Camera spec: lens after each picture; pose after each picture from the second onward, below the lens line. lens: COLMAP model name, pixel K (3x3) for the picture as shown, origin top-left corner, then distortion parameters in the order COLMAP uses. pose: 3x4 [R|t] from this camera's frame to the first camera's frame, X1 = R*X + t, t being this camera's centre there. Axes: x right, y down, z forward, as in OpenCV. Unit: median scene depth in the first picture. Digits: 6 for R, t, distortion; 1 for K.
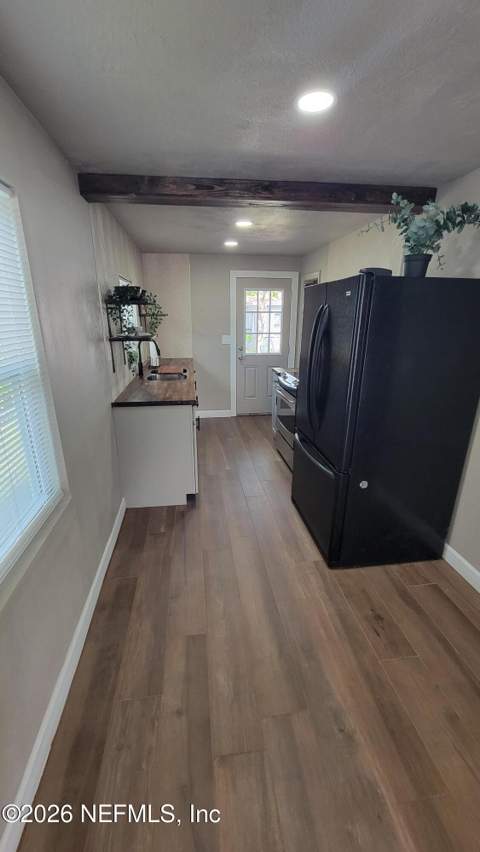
lens RADIAL K [[349.1, 0, 239.2], [0, 349.1, 427.6], [0, 0, 1]] dist [-0.000718, -0.000090]
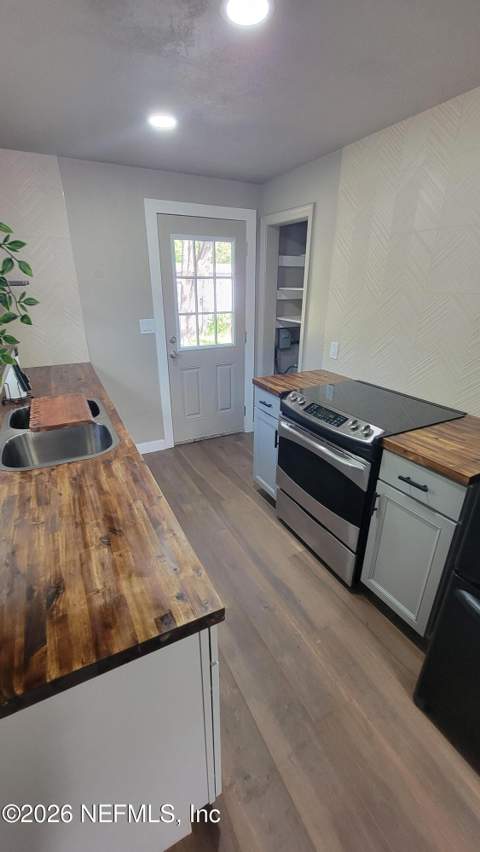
lens RADIAL K [[349.1, 0, 238.6], [0, 349.1, 426.7], [0, 0, 1]] dist [-0.000718, -0.000090]
pose [[0.943378, -0.128887, 0.305656, -0.093006], [0.105521, 0.990167, 0.091846, -0.123555], [-0.314488, -0.054392, 0.947702, 0.393350]]
